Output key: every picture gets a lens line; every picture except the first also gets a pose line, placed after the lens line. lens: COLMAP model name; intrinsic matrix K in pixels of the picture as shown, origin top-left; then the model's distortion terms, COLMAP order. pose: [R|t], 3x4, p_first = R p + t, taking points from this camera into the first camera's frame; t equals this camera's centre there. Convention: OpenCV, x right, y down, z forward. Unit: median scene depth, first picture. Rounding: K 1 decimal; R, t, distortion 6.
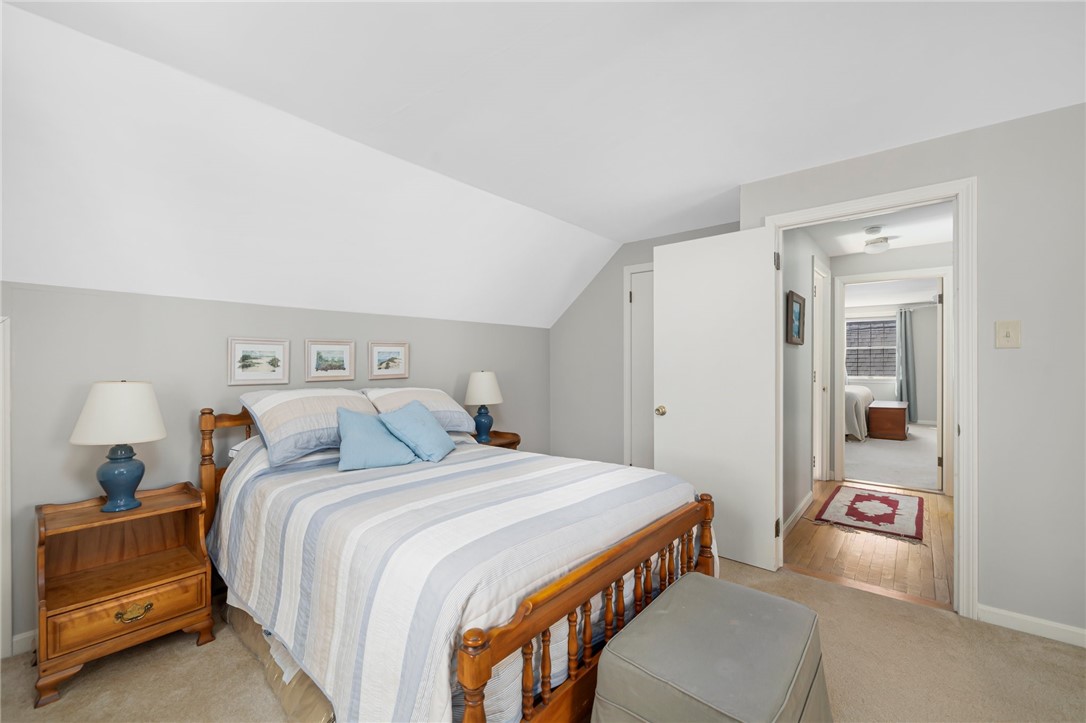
lens RADIAL K [[465.8, 0, 546.7], [0, 465.8, 360.2], [0, 0, 1]] dist [-0.000326, -0.000201]
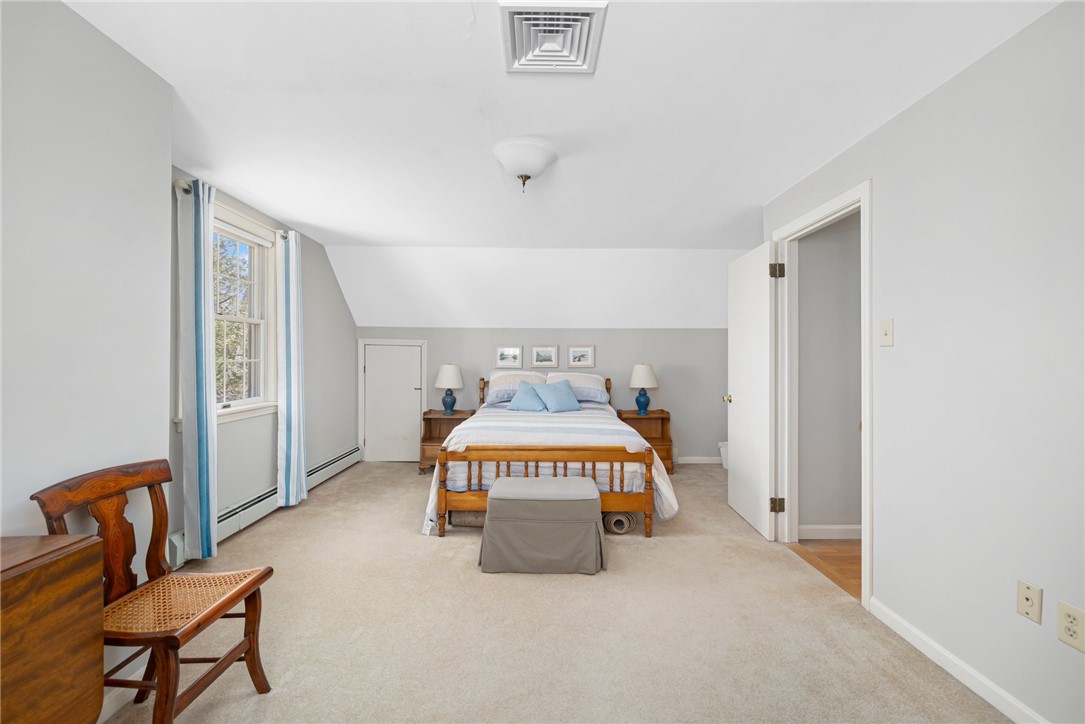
lens RADIAL K [[472.4, 0, 541.1], [0, 472.4, 357.9], [0, 0, 1]] dist [-0.000550, -0.000097]
pose [[0.625329, 0.003395, -0.780354, 0.964882], [-0.000260, 0.999991, 0.004142, -0.000766], [0.780361, -0.002387, 0.625325, -0.151558]]
